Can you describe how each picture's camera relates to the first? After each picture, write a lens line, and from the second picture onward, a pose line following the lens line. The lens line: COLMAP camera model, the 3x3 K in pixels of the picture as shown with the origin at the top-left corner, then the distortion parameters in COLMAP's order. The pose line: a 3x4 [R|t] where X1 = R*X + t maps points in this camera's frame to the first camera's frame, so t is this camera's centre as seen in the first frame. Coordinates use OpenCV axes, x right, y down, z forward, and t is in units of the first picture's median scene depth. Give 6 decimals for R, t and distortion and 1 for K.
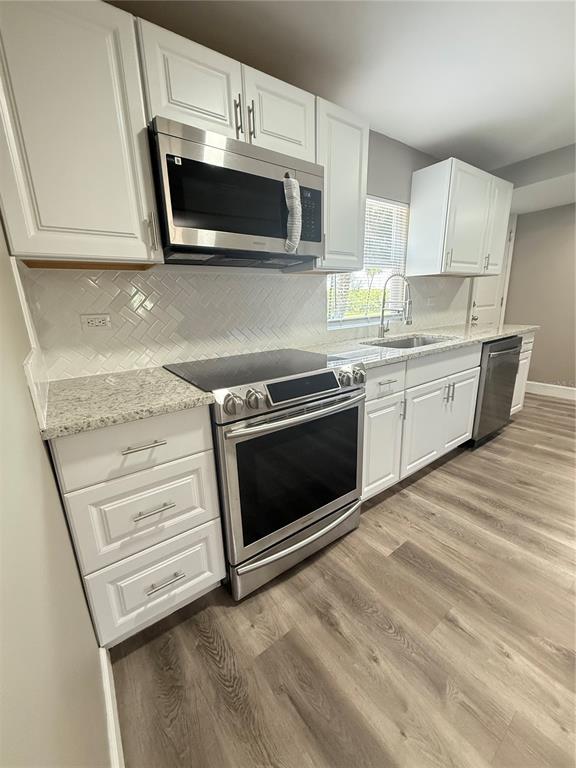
lens RADIAL K [[306.8, 0, 286.6], [0, 306.8, 383.2], [0, 0, 1]] dist [-0.001049, 0.000687]
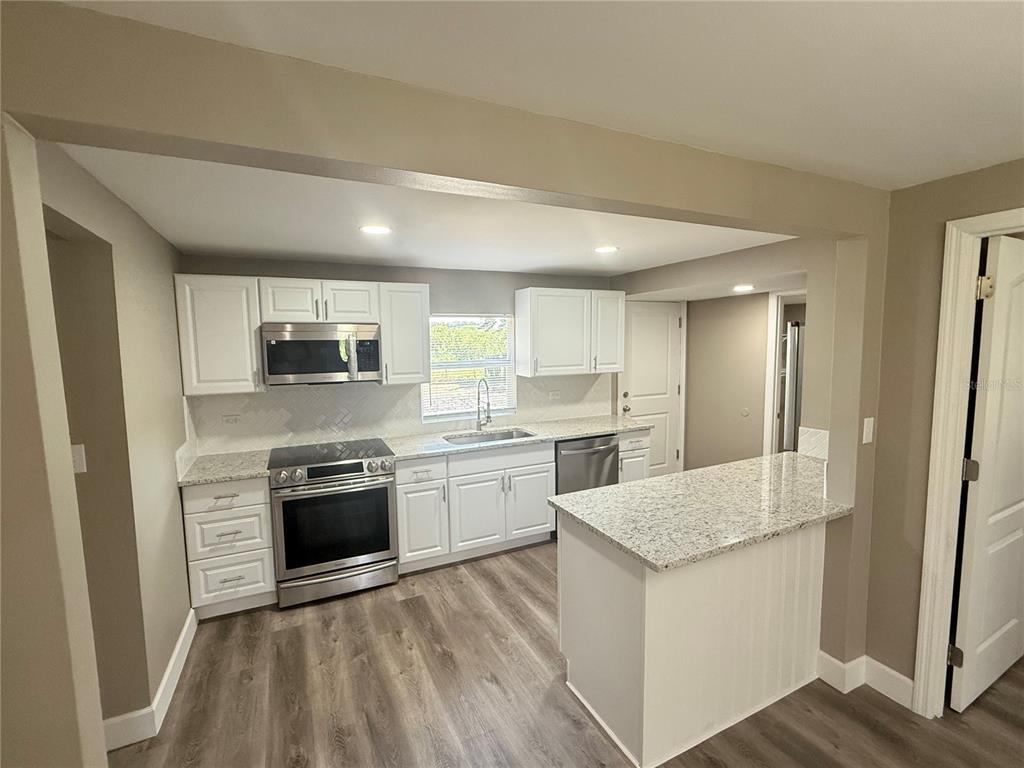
lens RADIAL K [[462.5, 0, 510.6], [0, 462.5, 386.5], [0, 0, 1]] dist [0.000607, -0.000189]
pose [[0.983849, 0.040106, -0.174449, 1.417033], [-0.065944, 0.987241, -0.144935, -0.136488], [0.166410, 0.154098, 0.973941, -1.316039]]
